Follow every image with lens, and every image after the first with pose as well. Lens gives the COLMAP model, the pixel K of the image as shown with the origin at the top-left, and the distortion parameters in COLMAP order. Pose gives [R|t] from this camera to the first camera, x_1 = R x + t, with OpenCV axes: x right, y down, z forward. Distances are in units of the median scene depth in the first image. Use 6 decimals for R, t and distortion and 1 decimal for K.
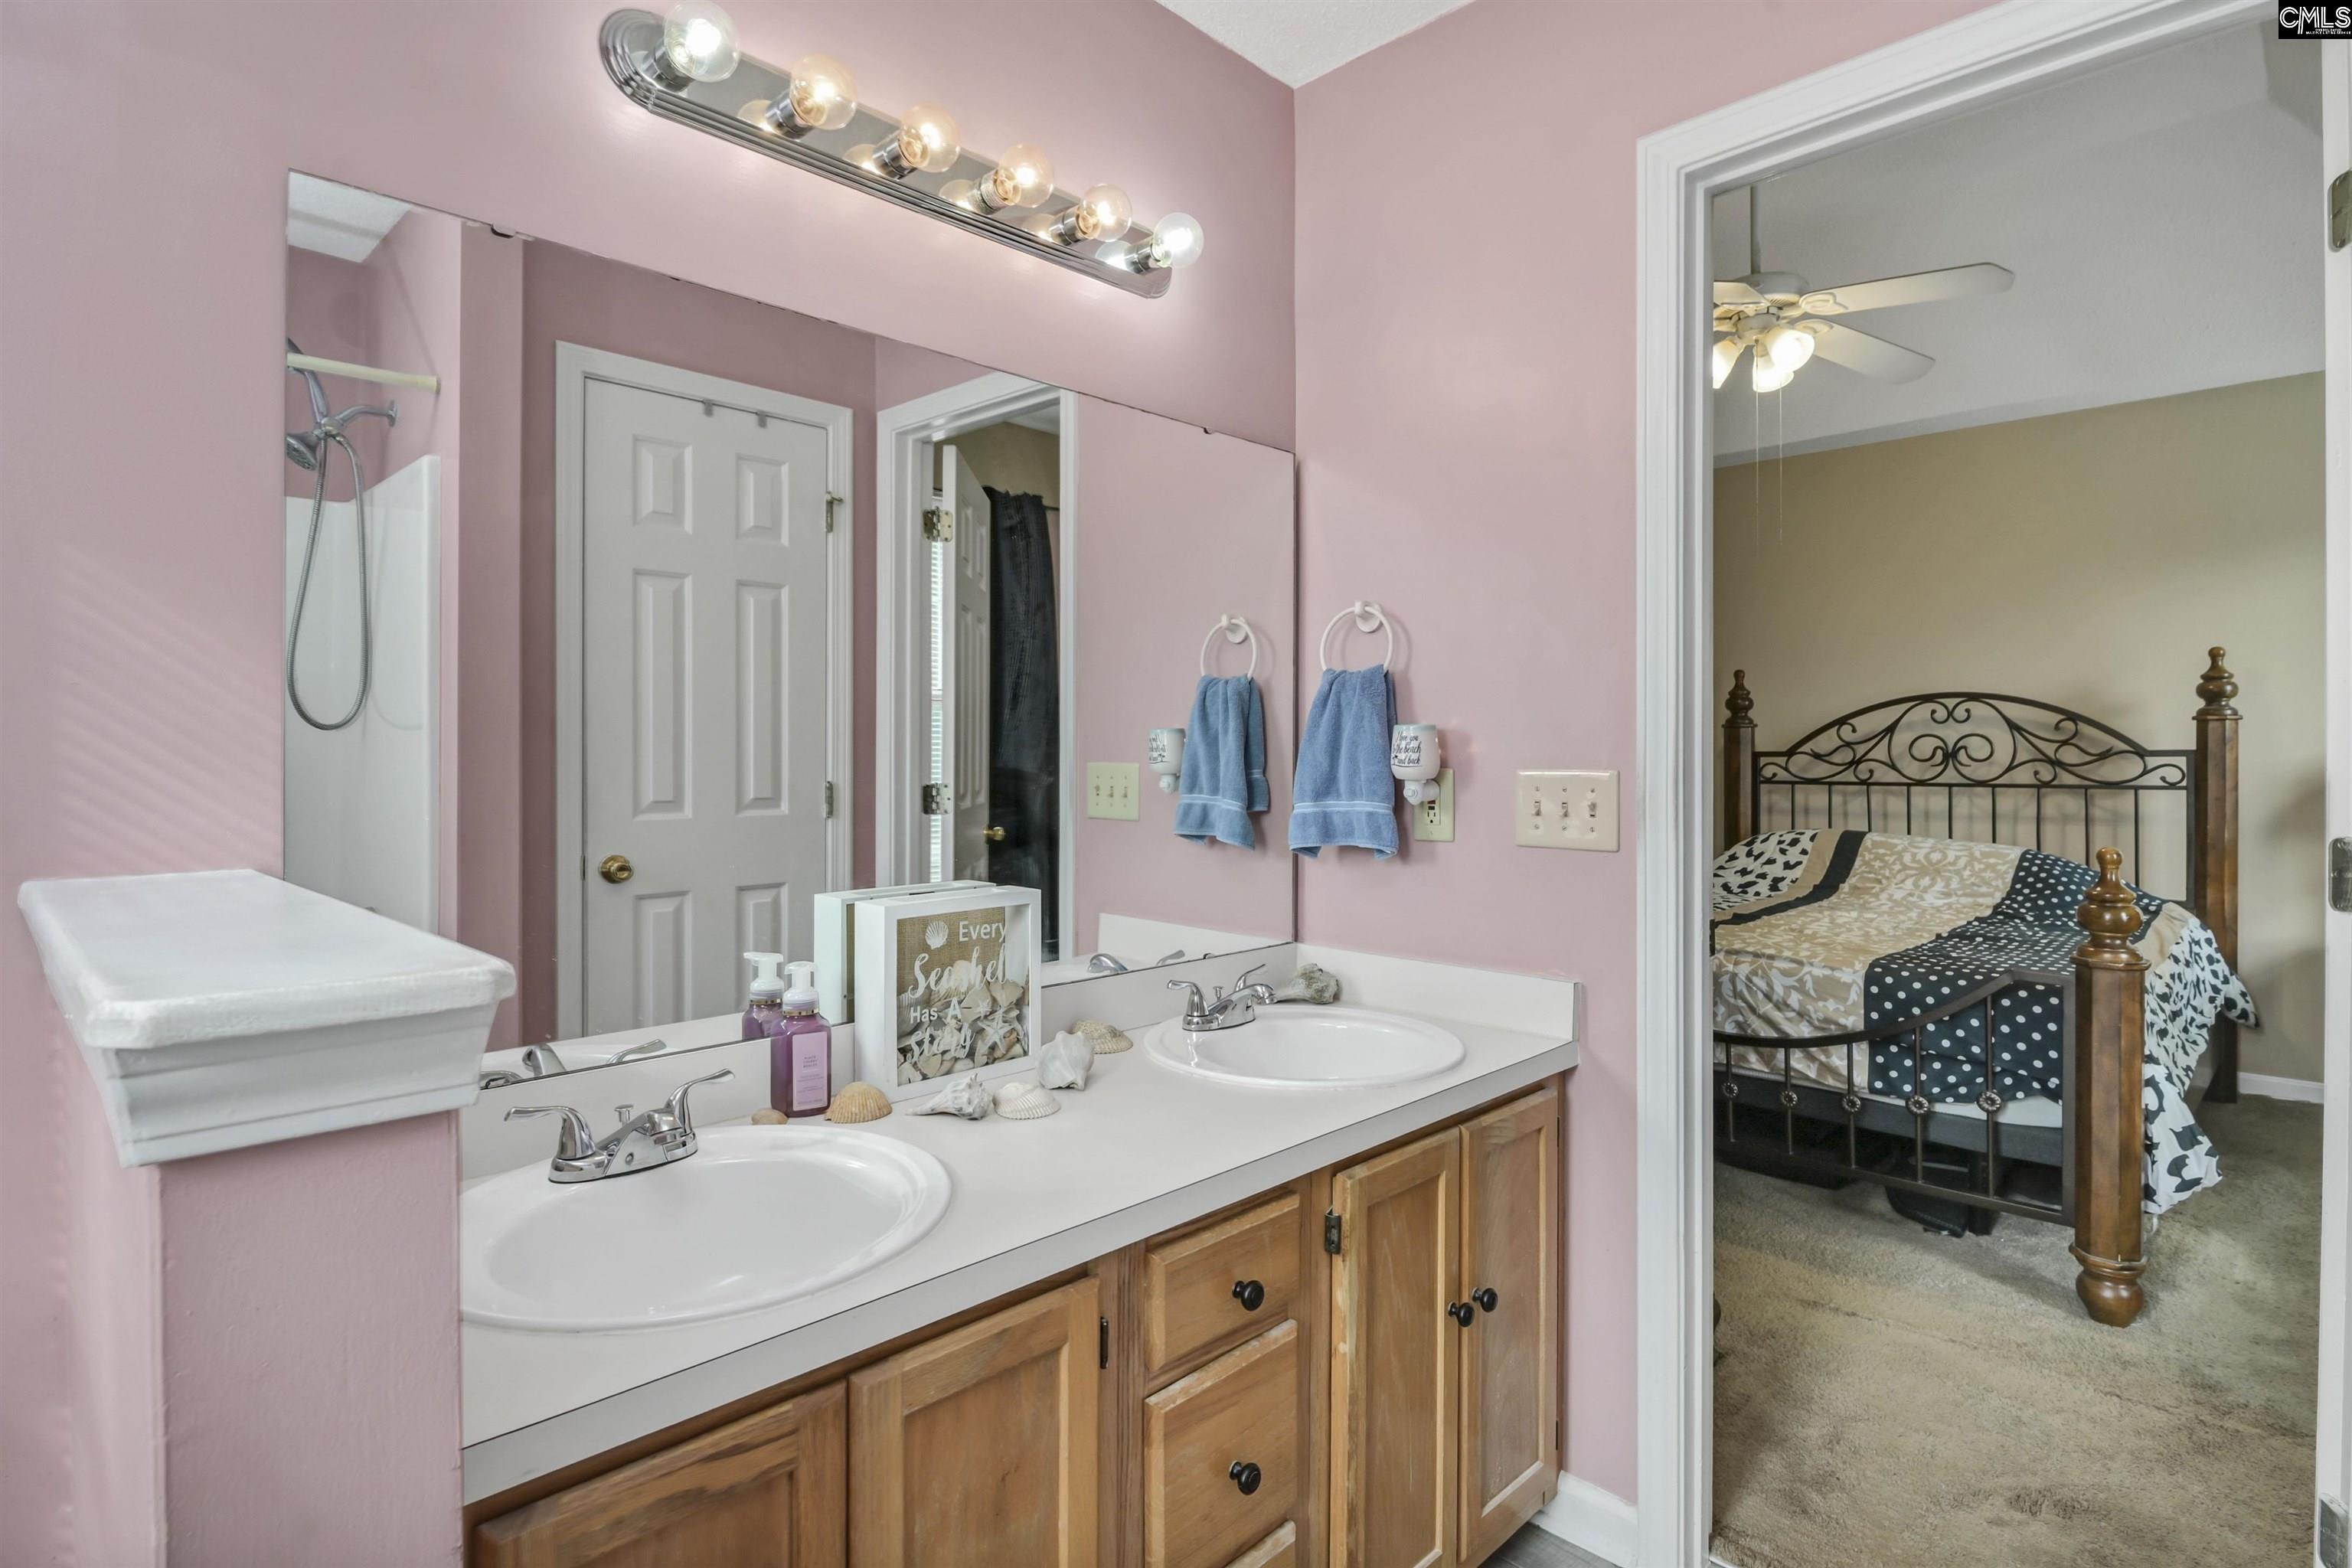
lens RADIAL K [[1180.5, 0, 1163.9], [0, 1180.5, 788.7], [0, 0, 1]] dist [-0.000086, 0.000065]
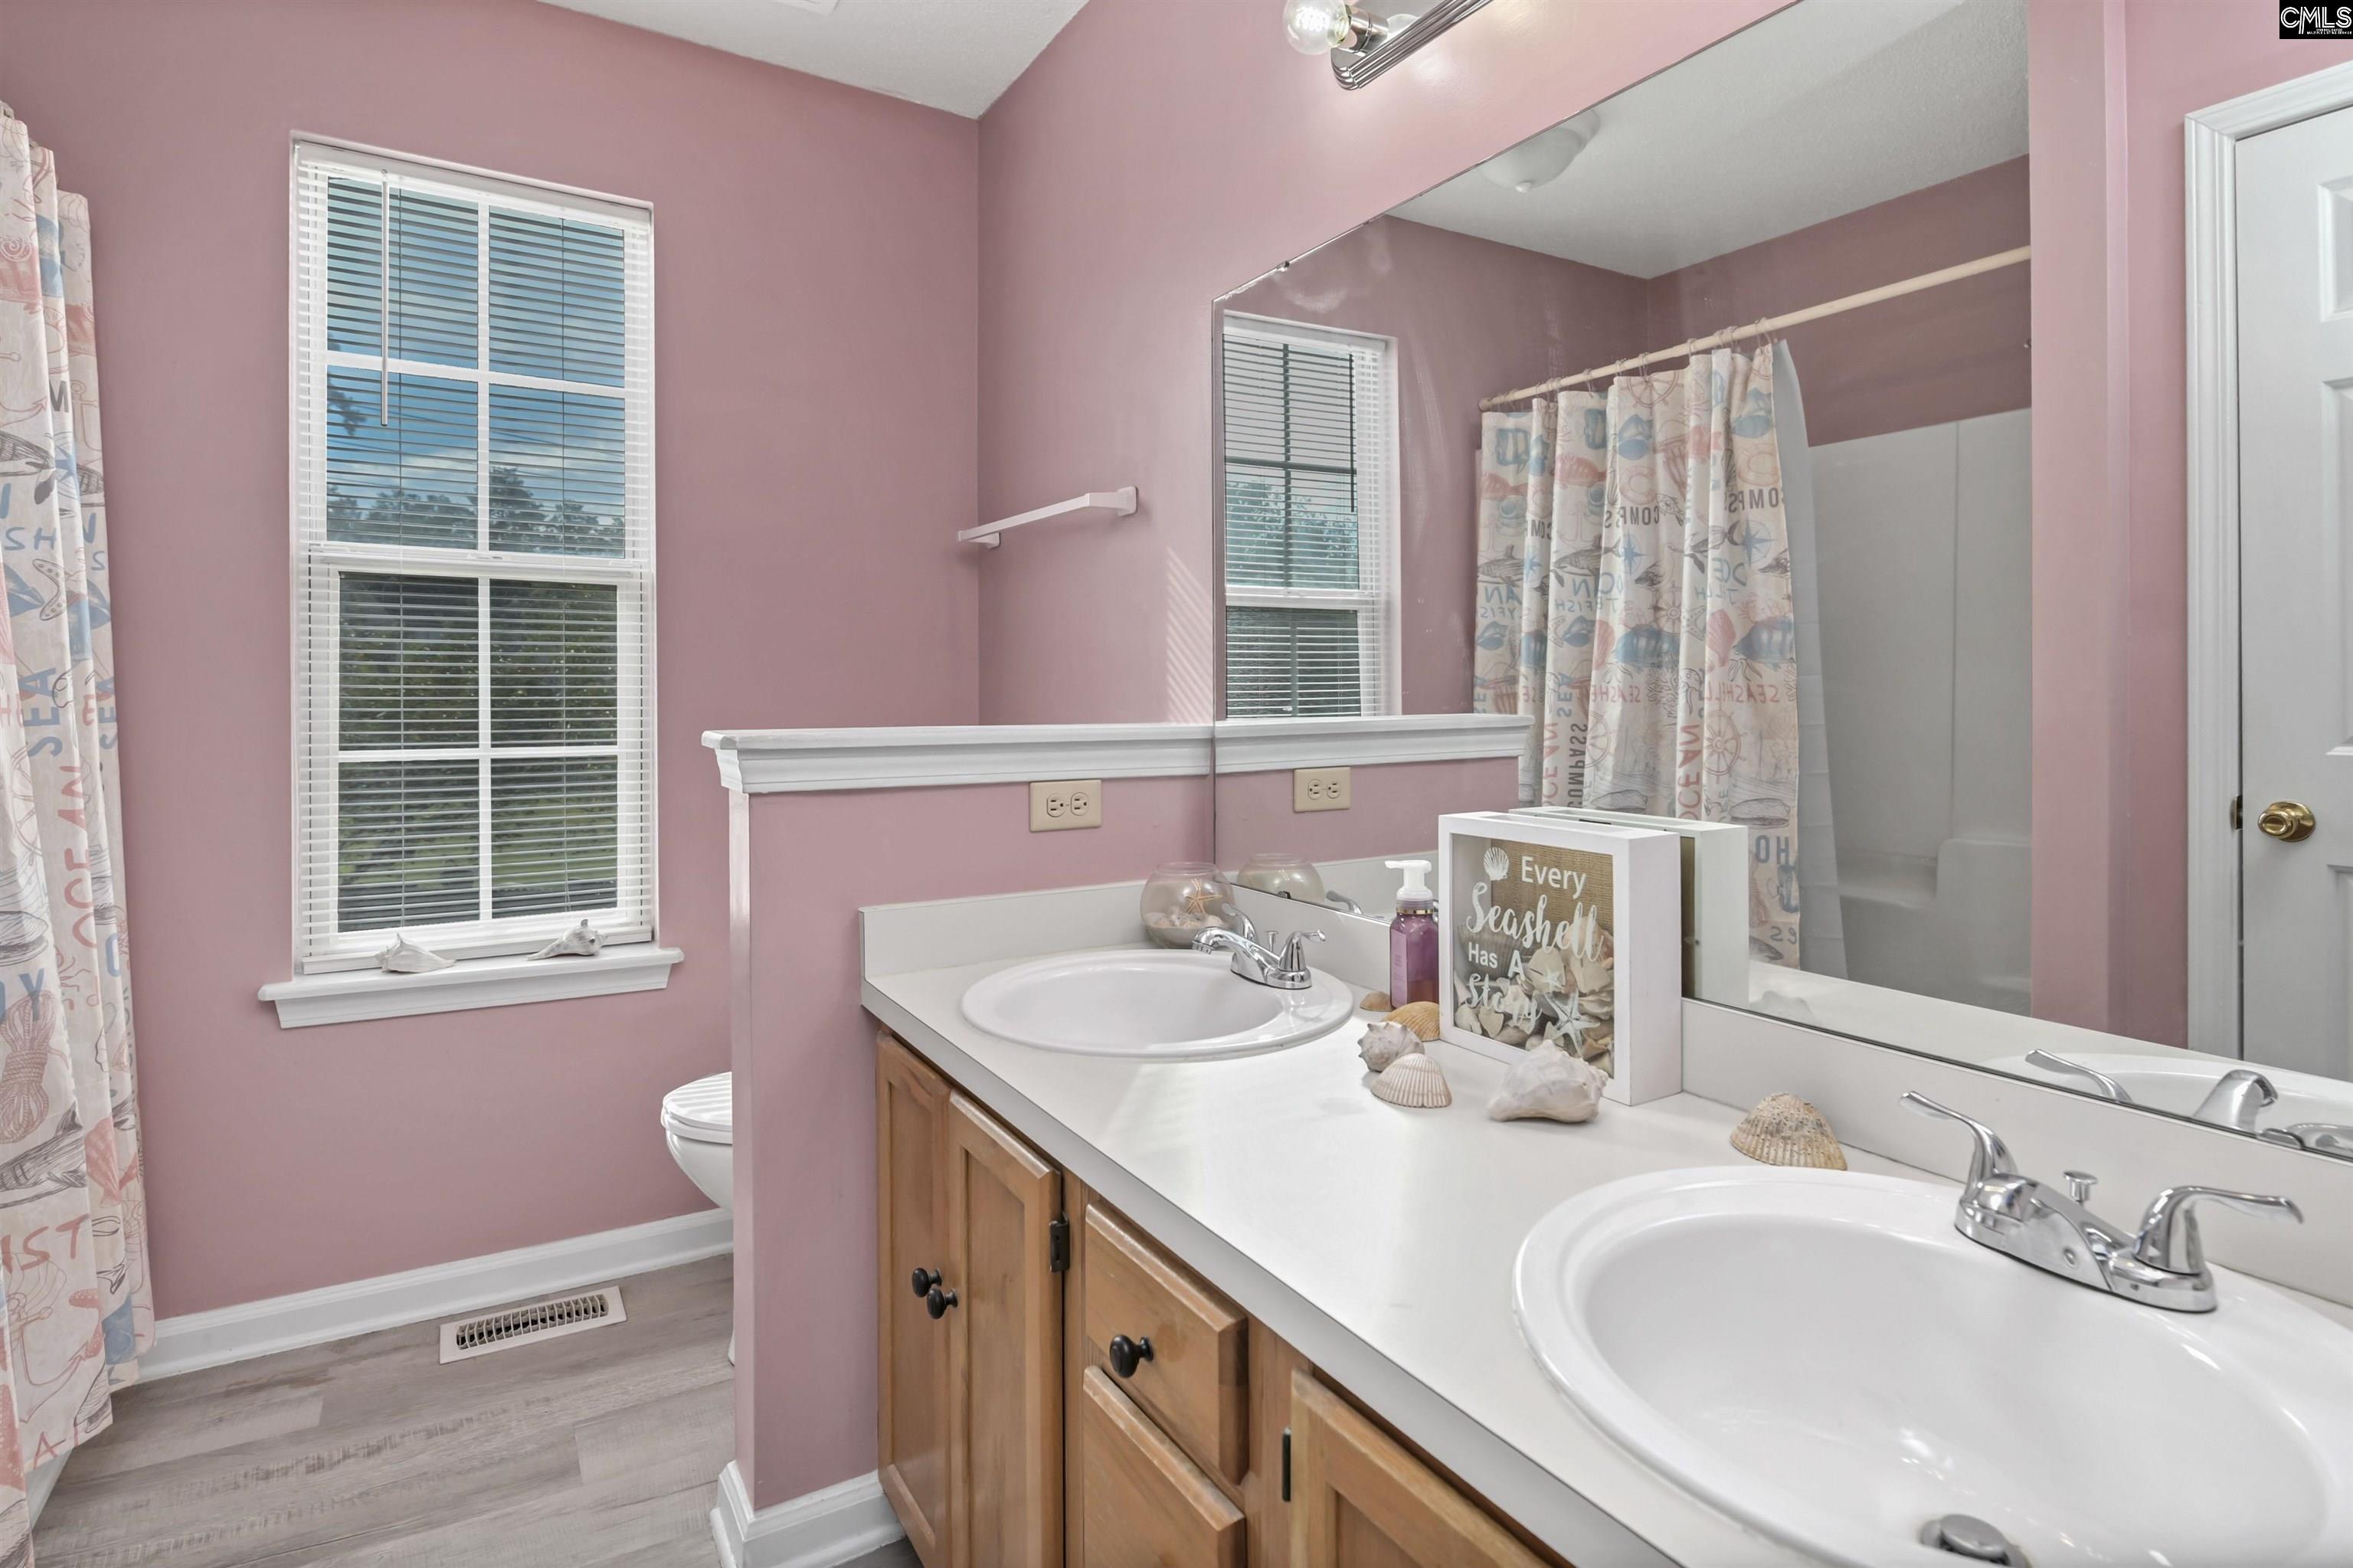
lens RADIAL K [[1181.0, 0, 1164.4], [0, 1181.0, 788.7], [0, 0, 1]] dist [-0.000086, 0.000065]
pose [[-0.237217, 0.084430, -0.967781, 0.621628], [-0.024057, 0.995400, 0.092736, 0.003231], [0.971159, 0.045280, -0.234095, 0.947631]]
